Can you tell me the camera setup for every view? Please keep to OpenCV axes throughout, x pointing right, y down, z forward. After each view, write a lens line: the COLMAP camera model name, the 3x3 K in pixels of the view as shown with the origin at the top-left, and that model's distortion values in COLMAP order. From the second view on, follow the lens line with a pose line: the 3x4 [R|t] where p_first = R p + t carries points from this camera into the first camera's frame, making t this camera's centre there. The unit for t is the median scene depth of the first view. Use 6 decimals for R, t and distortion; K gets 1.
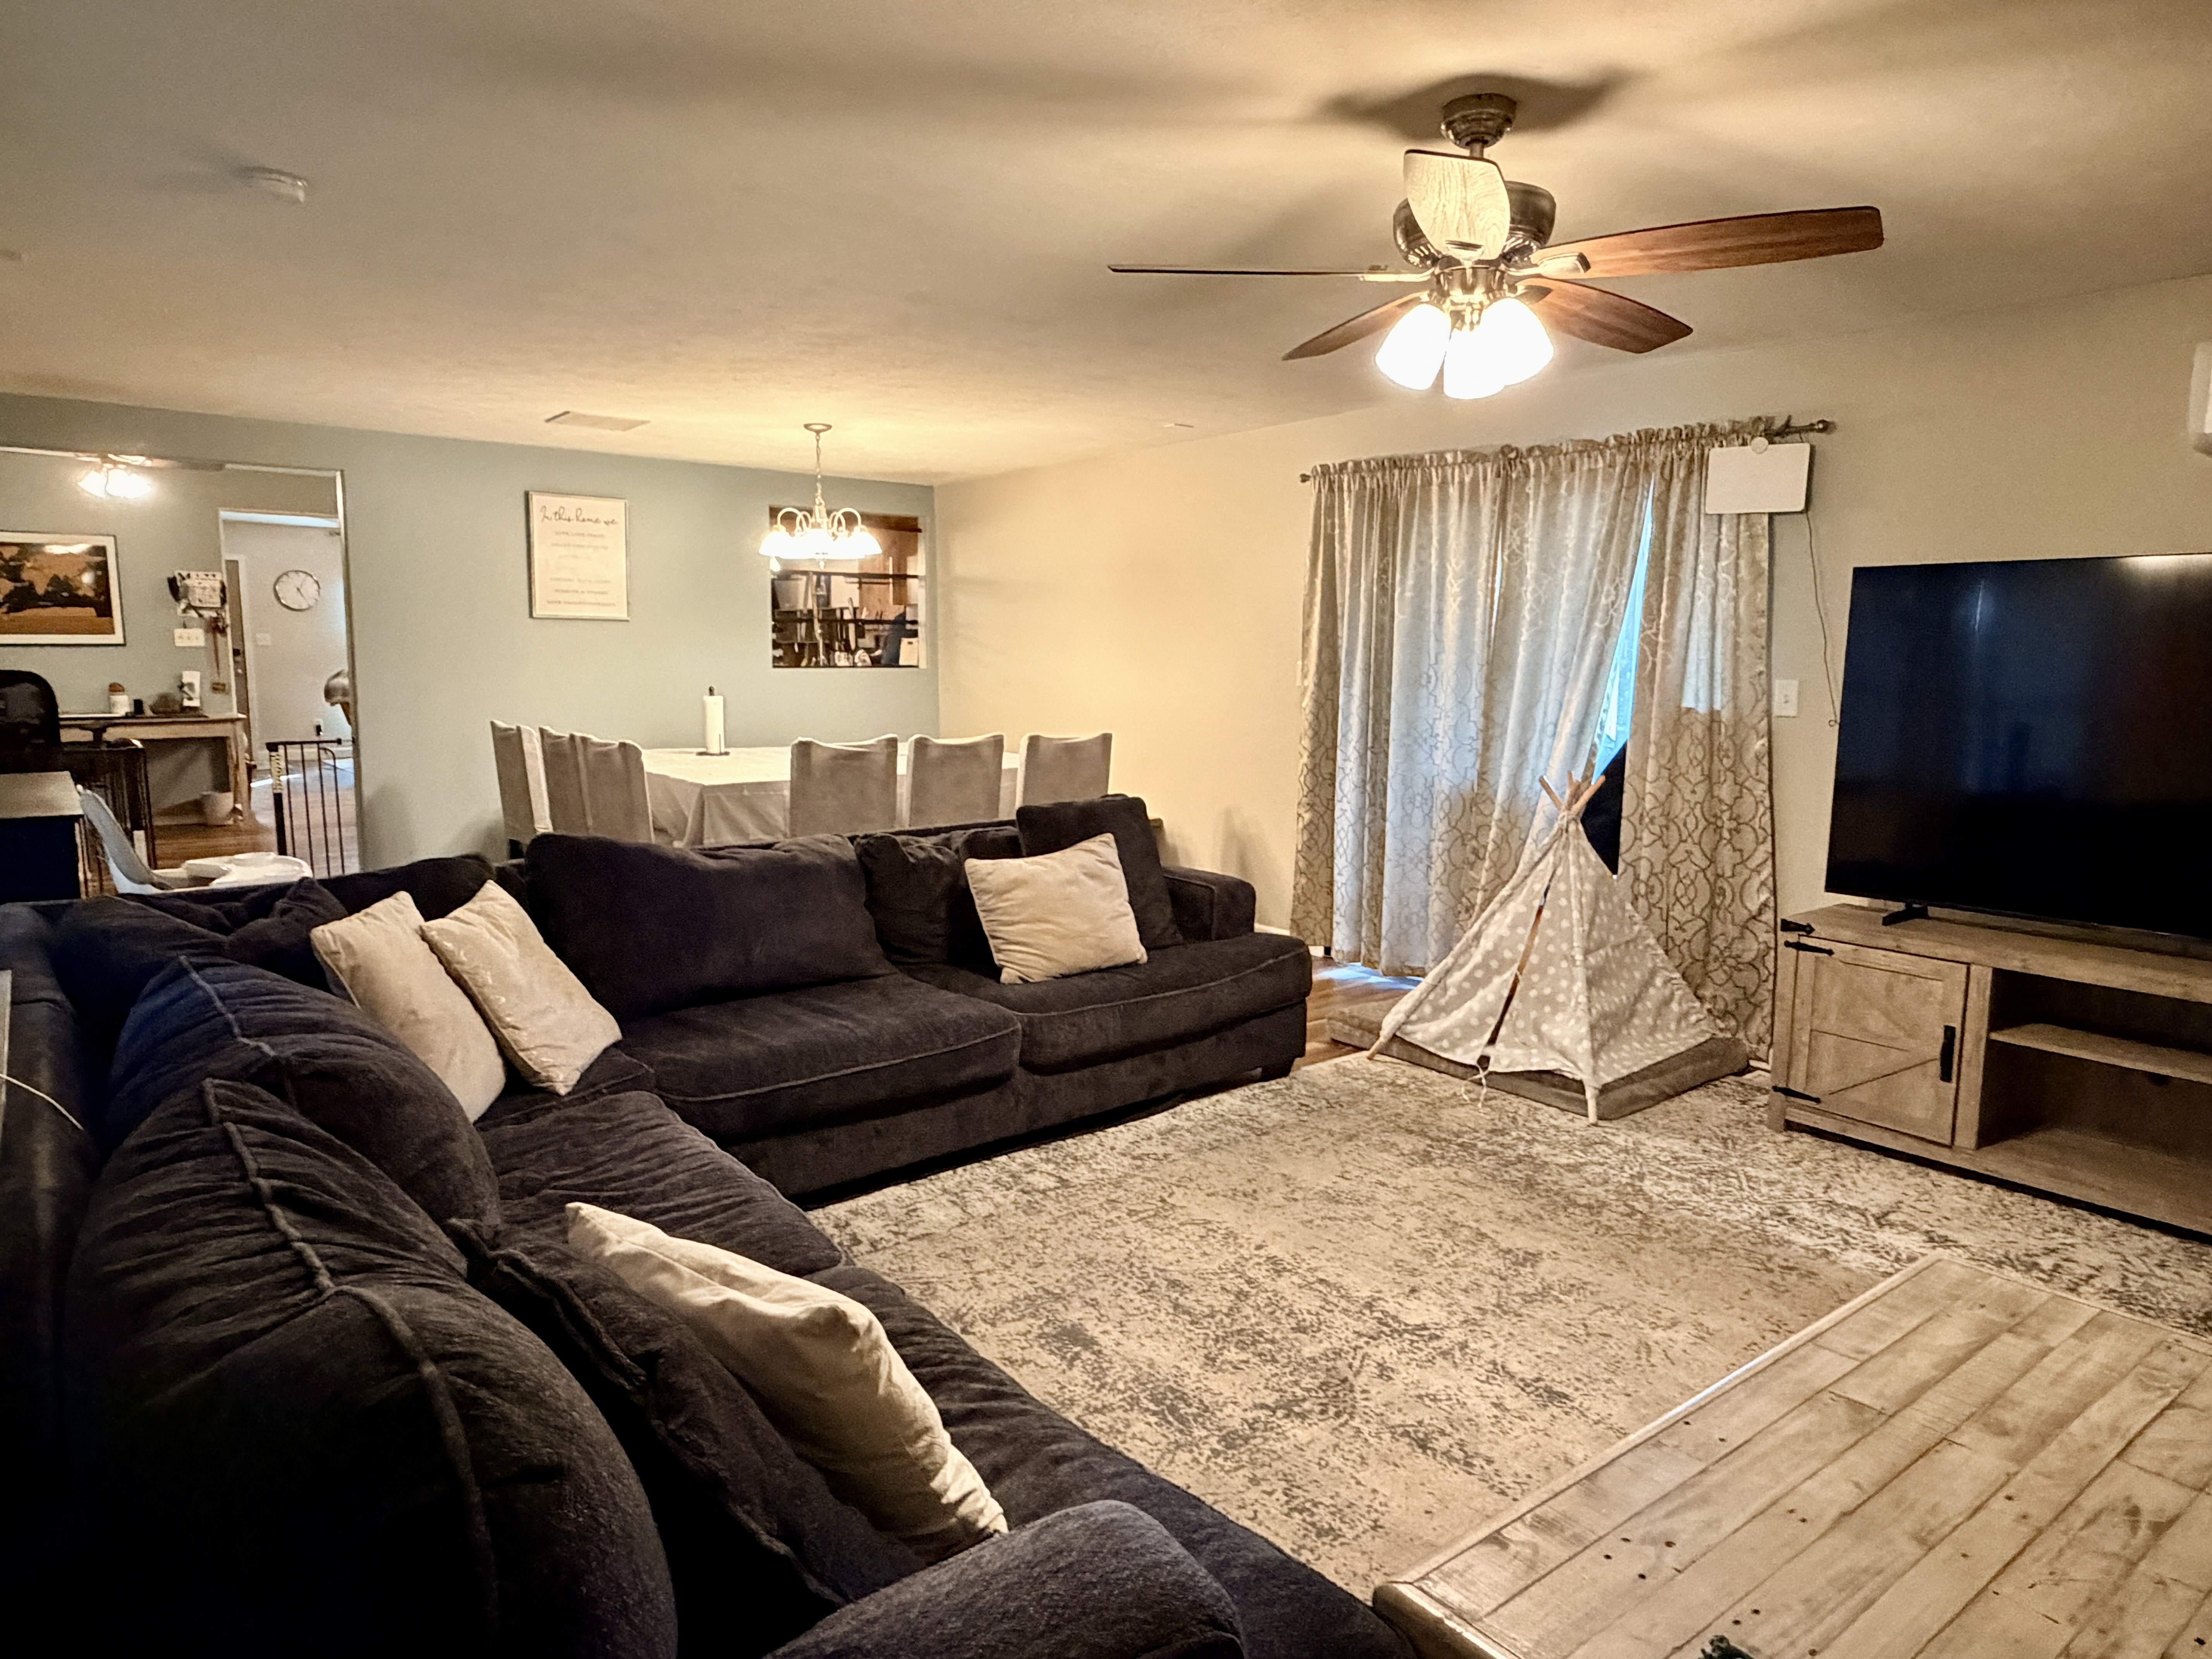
lens RADIAL K [[1377.4, 0, 1094.9], [0, 1377.4, 834.5], [0, 0, 1]] dist [0.000774, -0.001563]
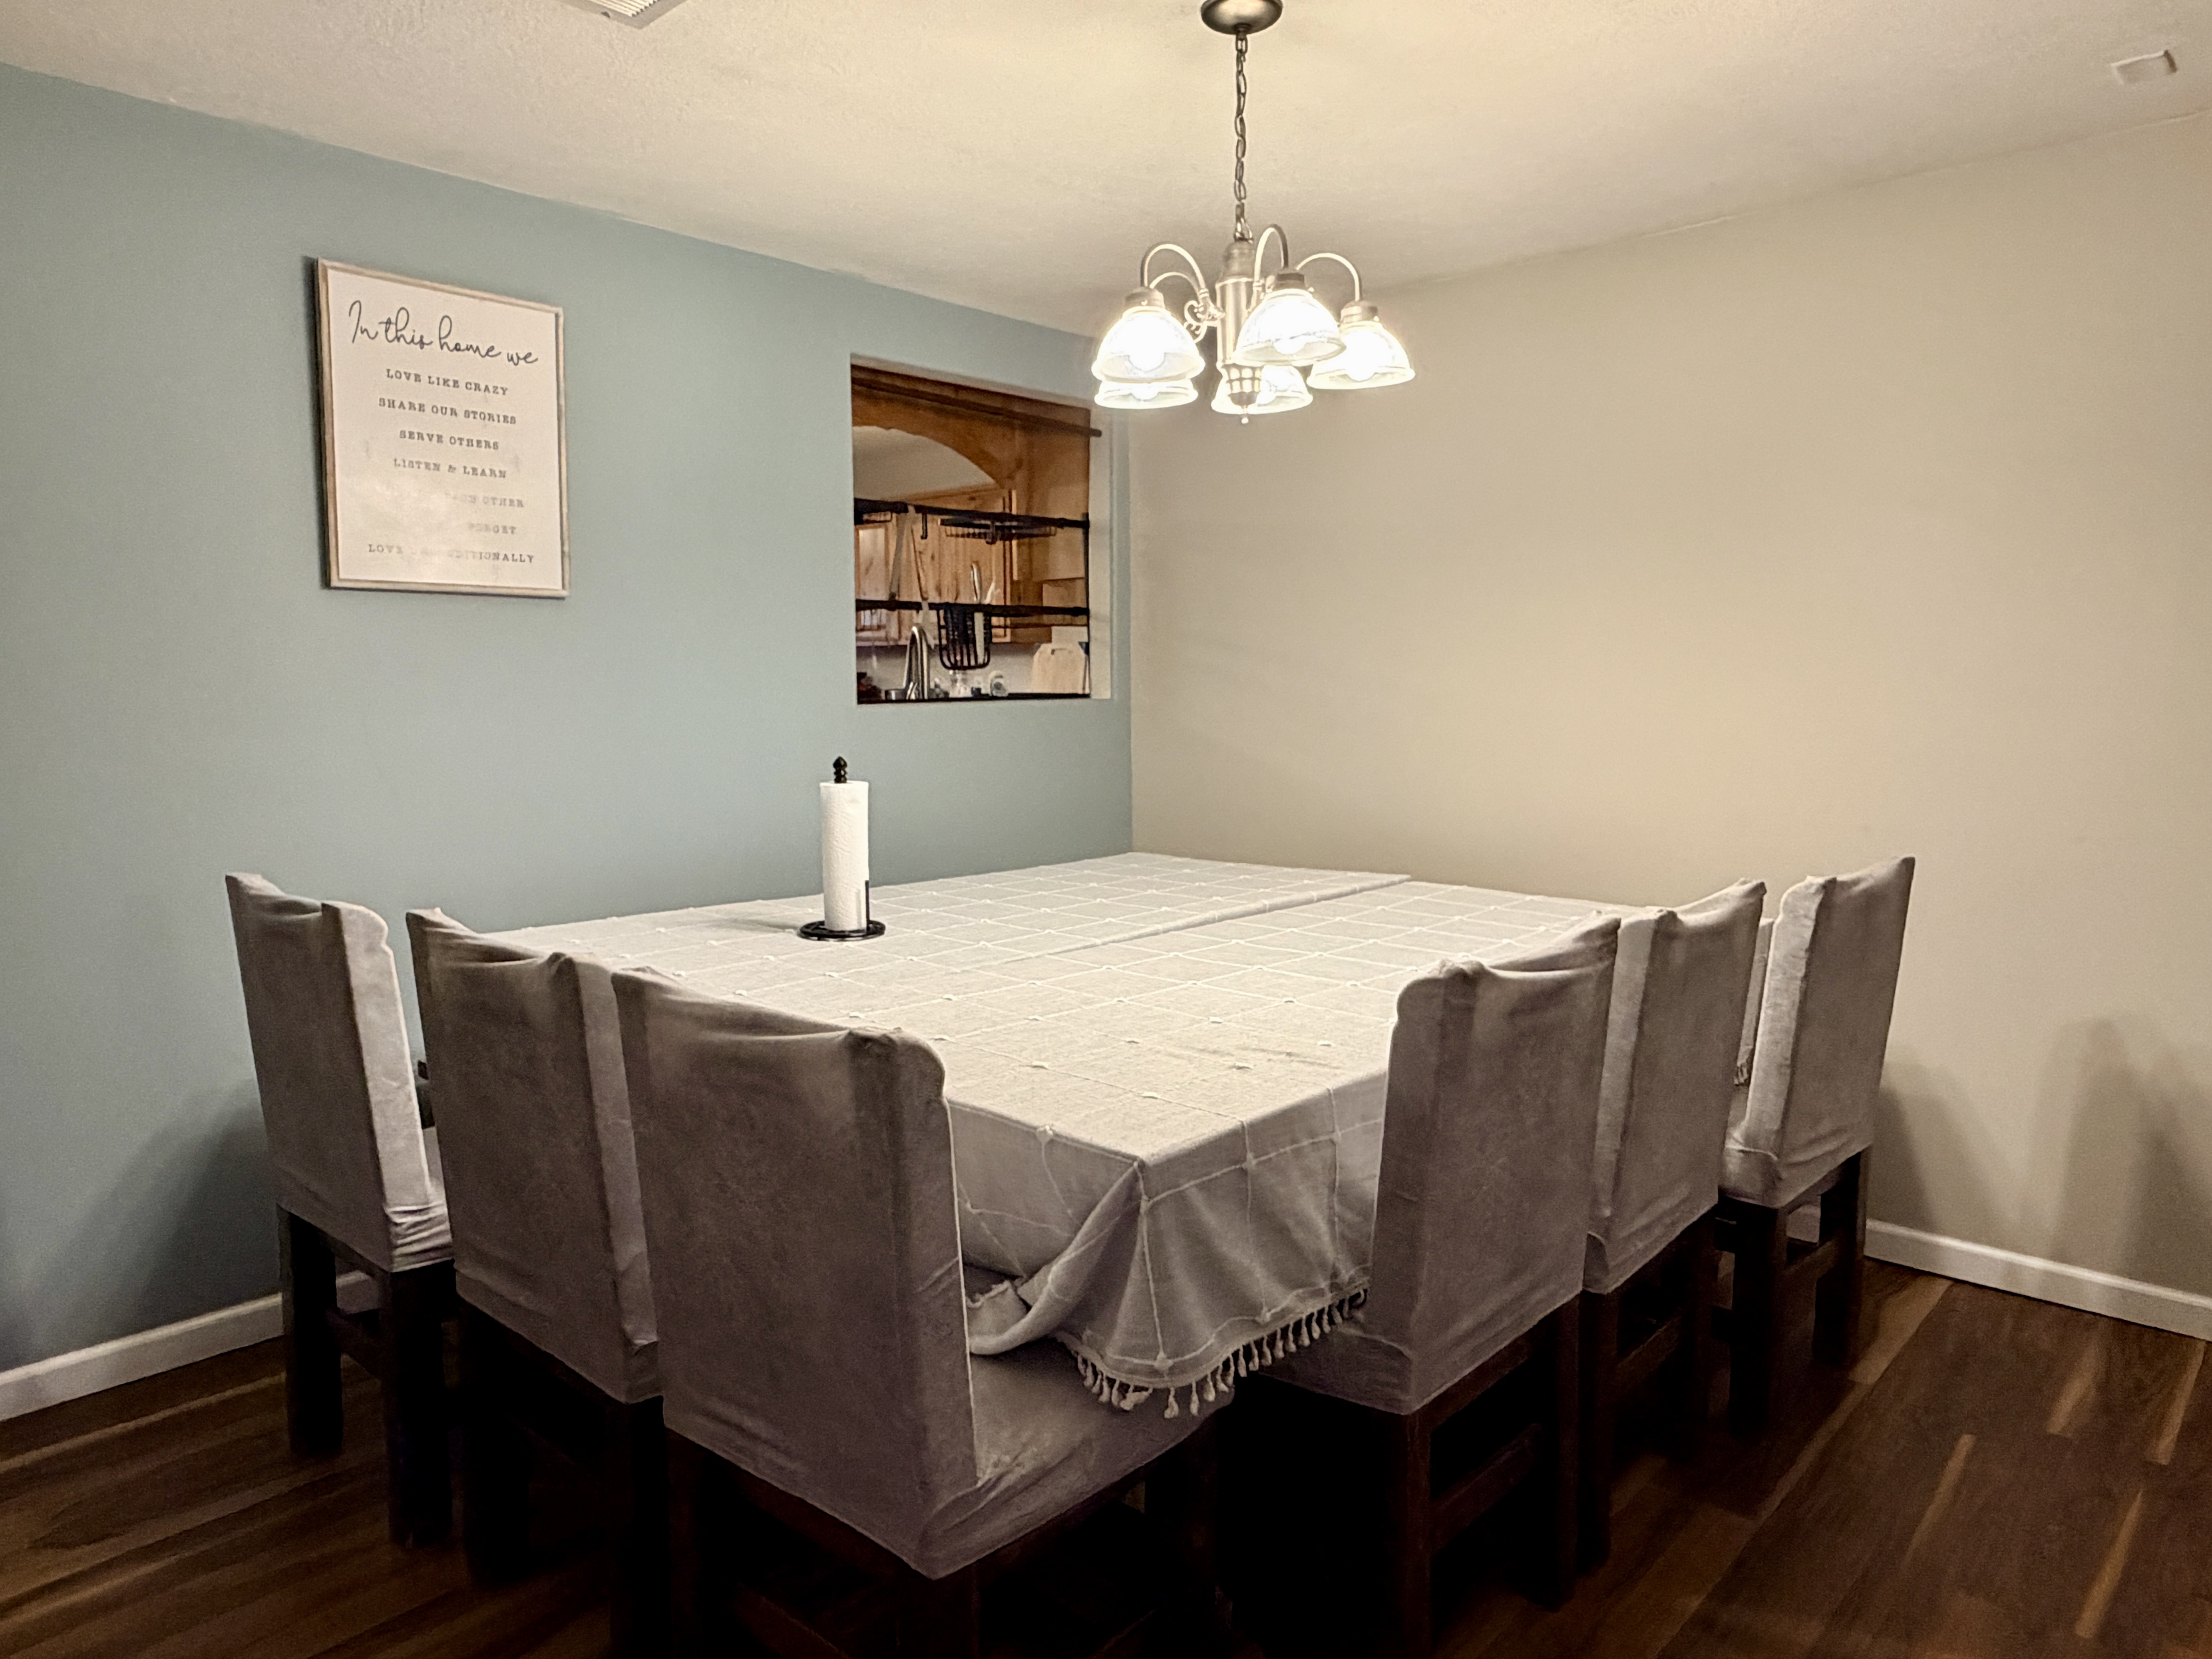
lens RADIAL K [[1459.7, 0, 1101.9], [0, 1459.7, 828.2], [0, 0, 1]] dist [-0.000939, -0.000258]
pose [[0.987920, -0.028853, 0.152254, -0.275603], [0.032465, 0.999246, -0.021296, -0.078745], [-0.151525, 0.025981, 0.988112, 0.600124]]
